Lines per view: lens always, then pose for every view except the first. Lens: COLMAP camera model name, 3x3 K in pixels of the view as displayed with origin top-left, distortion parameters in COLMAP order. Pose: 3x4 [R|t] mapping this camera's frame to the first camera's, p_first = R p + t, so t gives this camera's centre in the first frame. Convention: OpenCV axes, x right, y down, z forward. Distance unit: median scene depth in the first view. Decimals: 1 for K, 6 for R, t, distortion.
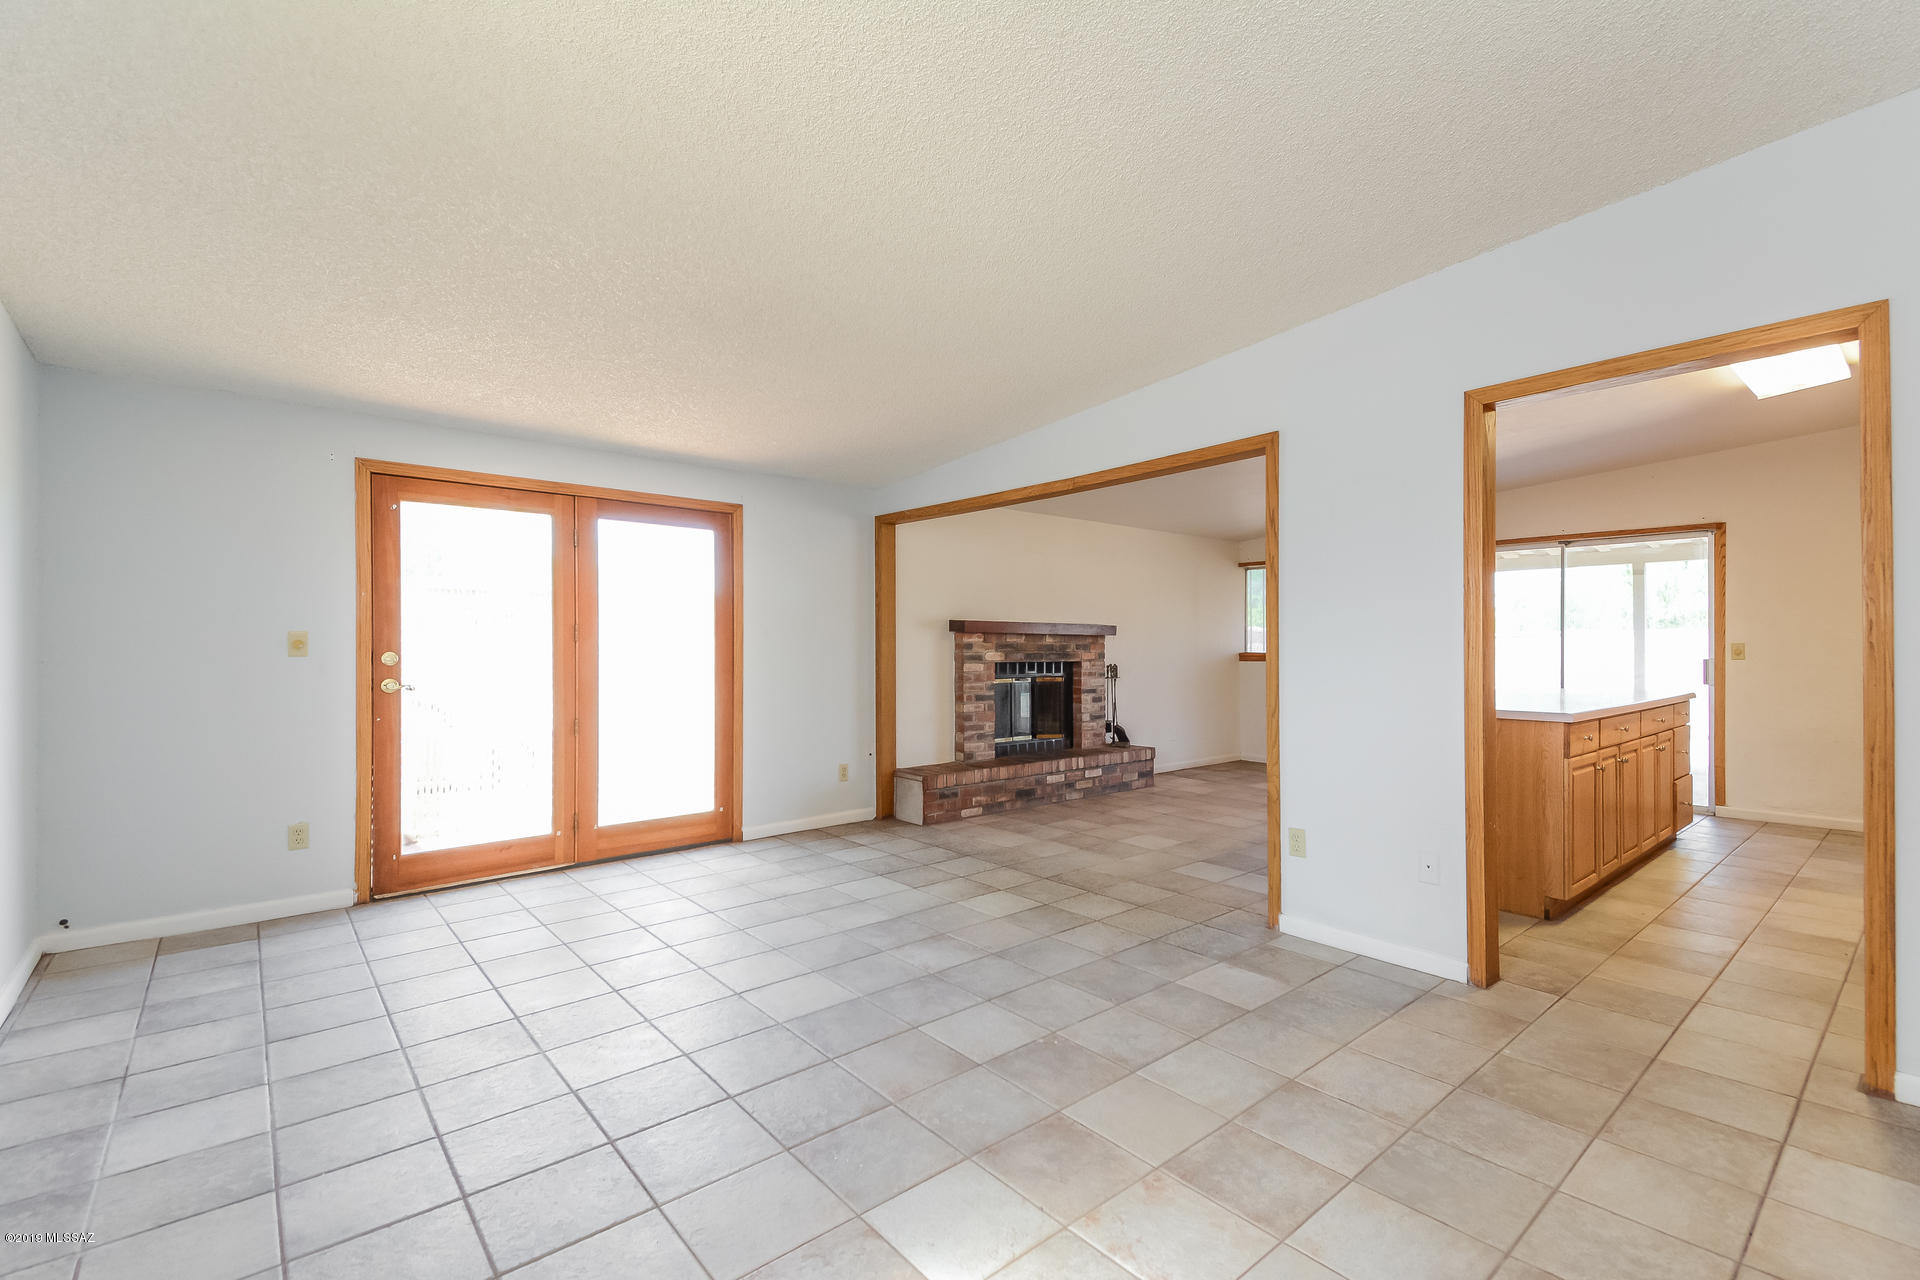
lens RADIAL K [[846.4, 0, 970.1], [0, 846.4, 650.1], [0, 0, 1]] dist [0.033442, -0.014548]
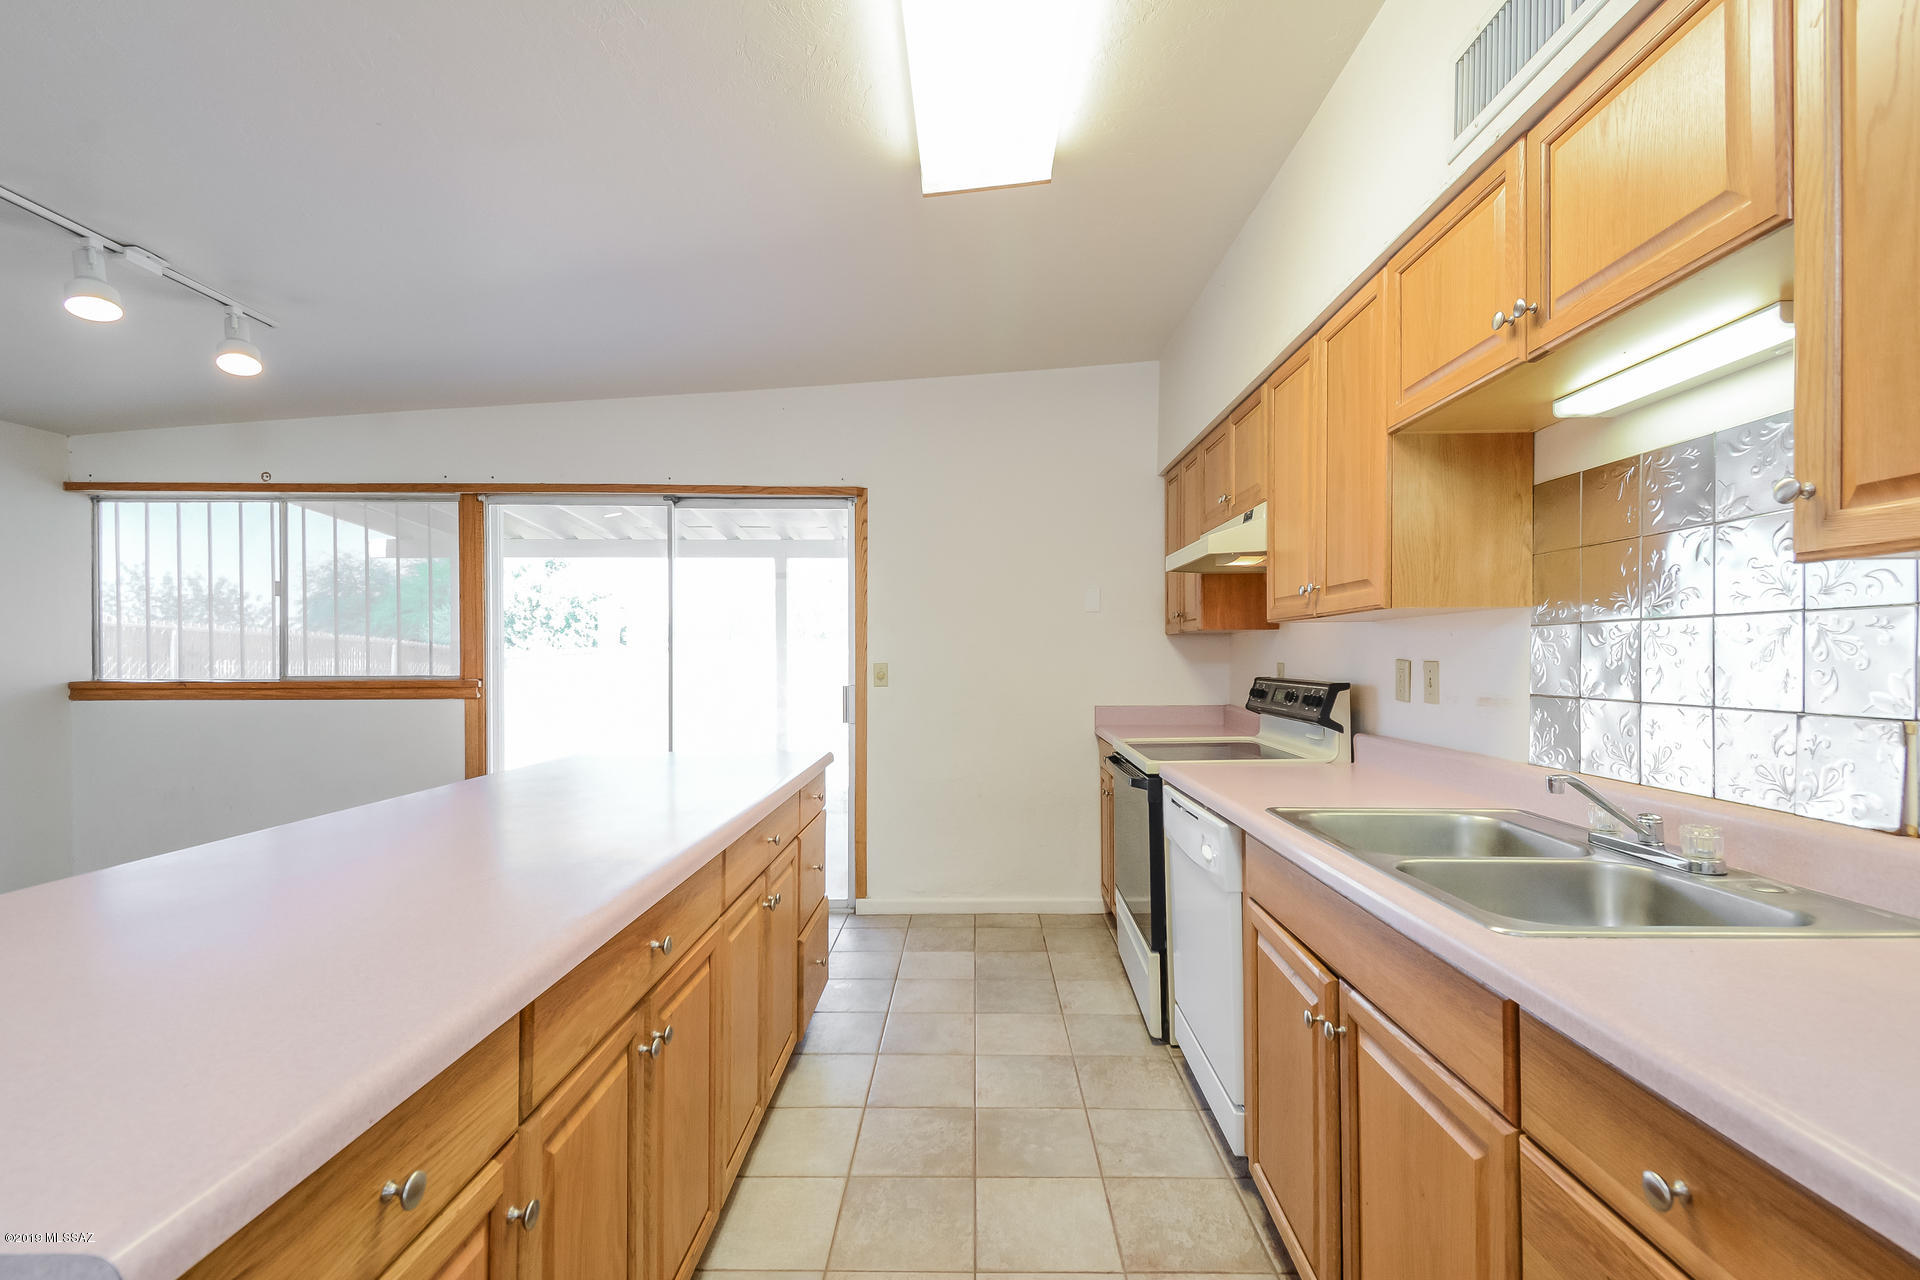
lens RADIAL K [[846.4, 0, 972.5], [0, 846.4, 662.0], [0, 0, 1]] dist [0.033442, -0.014548]
pose [[0.653409, -0.005718, 0.756983, 0.449359], [0.004358, 0.999983, 0.003792, -0.011753], [-0.756992, 0.000822, 0.653423, 0.528420]]
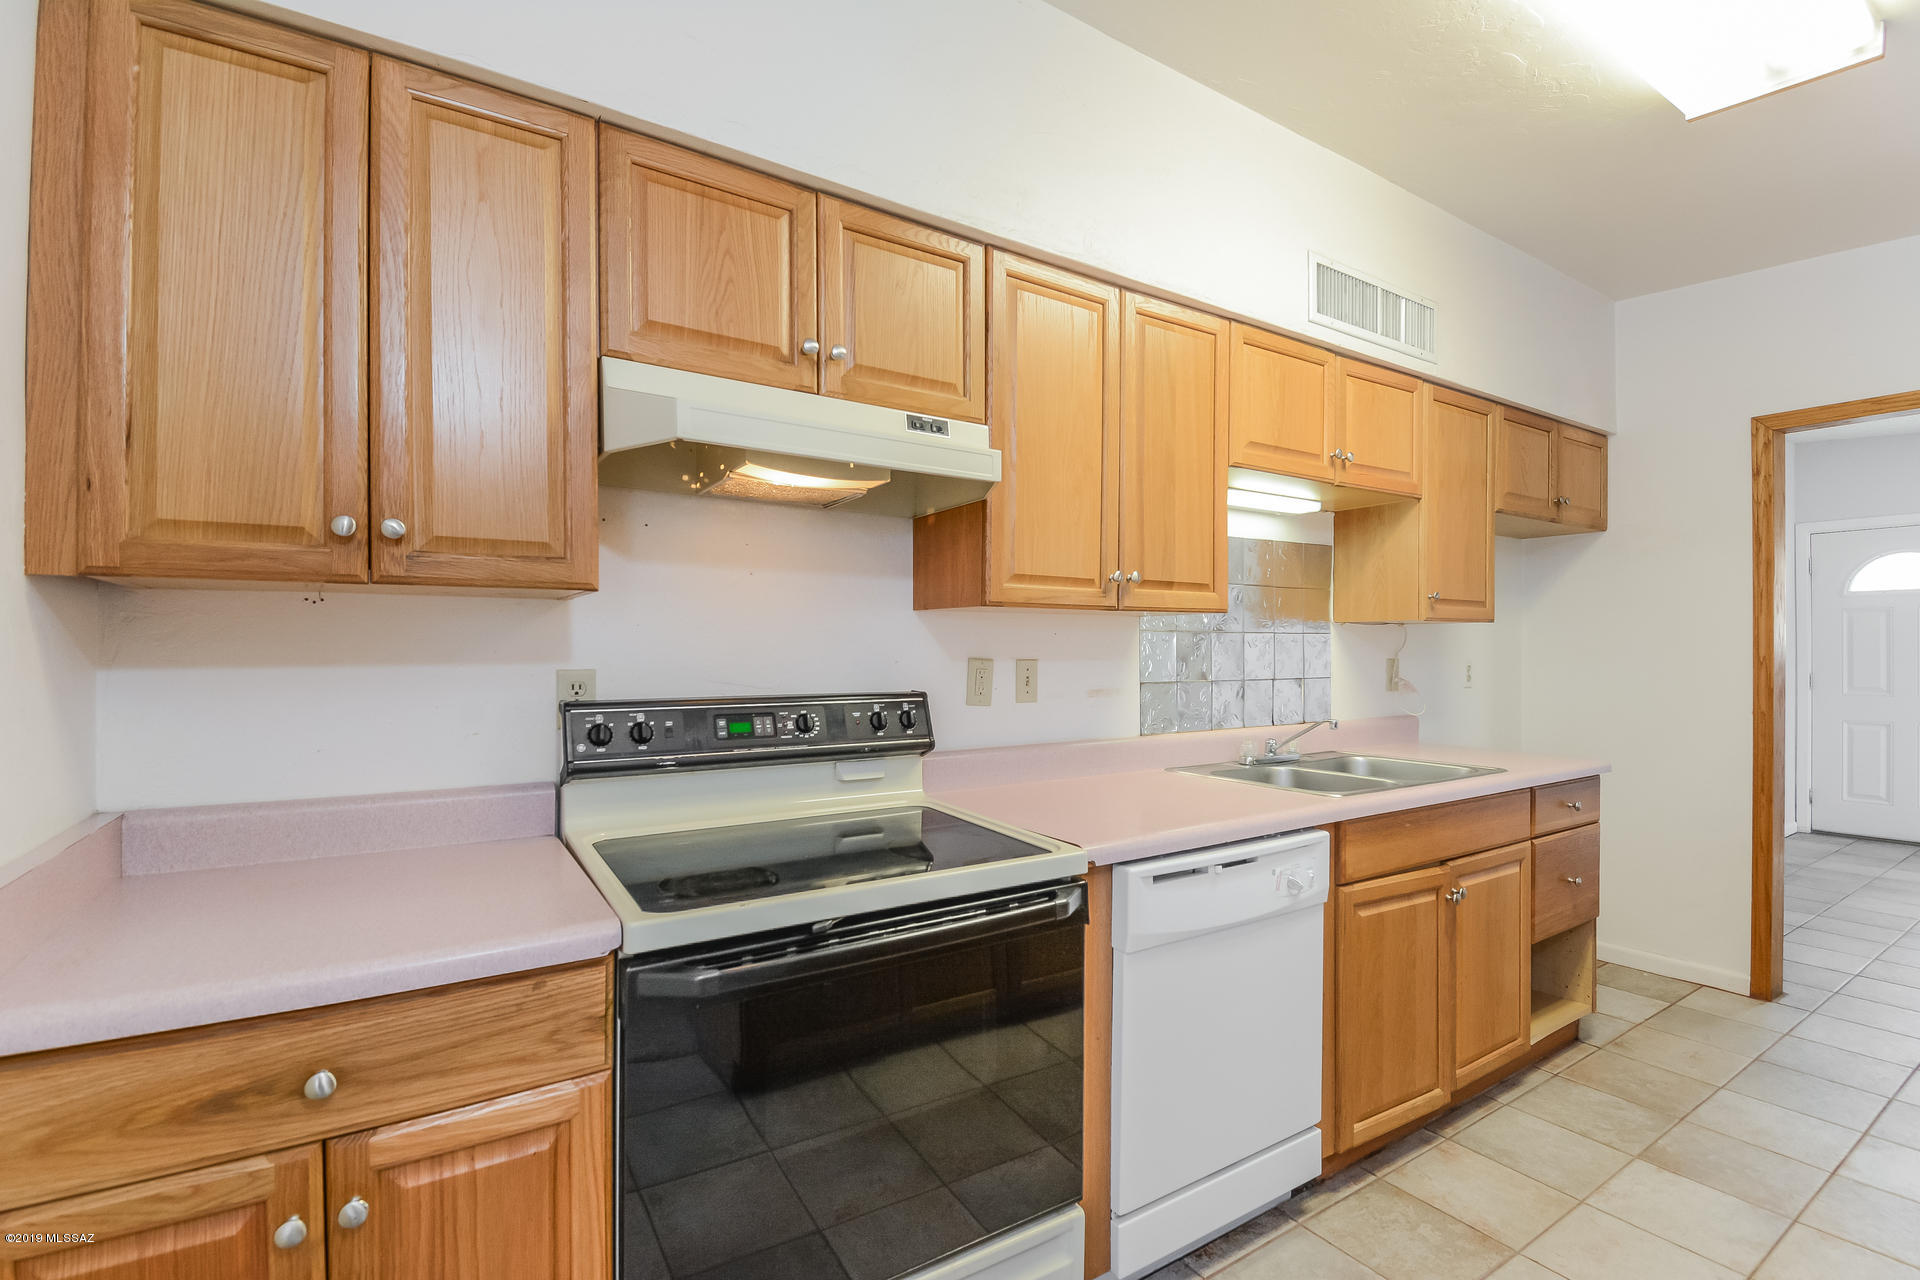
lens RADIAL K [[846.4, 0, 960.6], [0, 846.4, 649.4], [0, 0, 1]] dist [0.033442, -0.014548]
pose [[-0.992031, -0.000452, 0.125992, 0.882453], [0.000195, 0.999987, 0.005123, -0.016324], [-0.125992, 0.005106, -0.992018, 1.028695]]
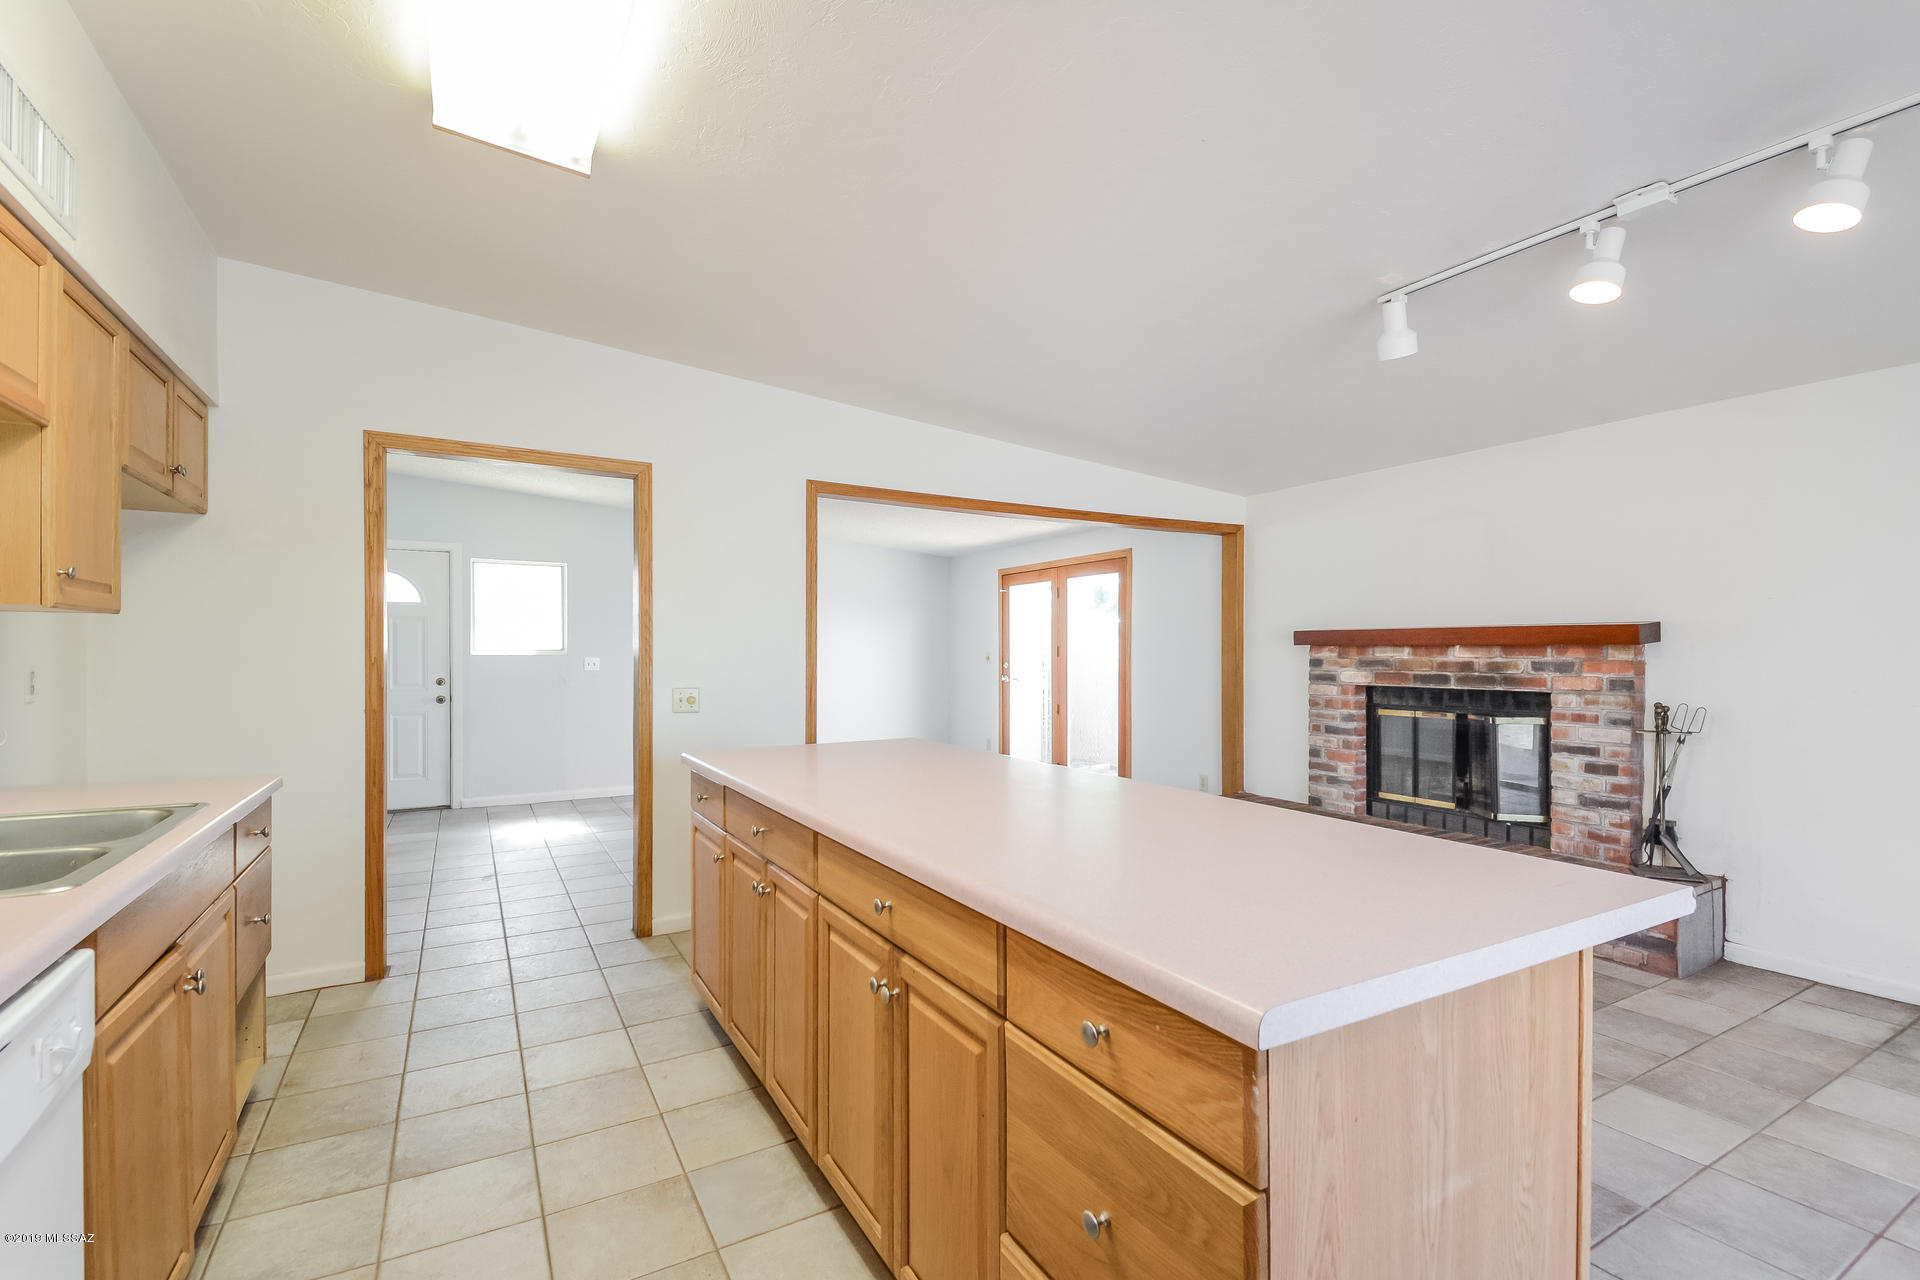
lens RADIAL K [[846.4, 0, 959.1], [0, 846.4, 663.5], [0, 0, 1]] dist [0.033442, -0.014548]
pose [[-0.178953, 0.012077, -0.983784, 0.947692], [-0.004211, 0.999906, 0.013041, -0.014431], [0.983849, 0.006476, -0.178885, 0.912864]]
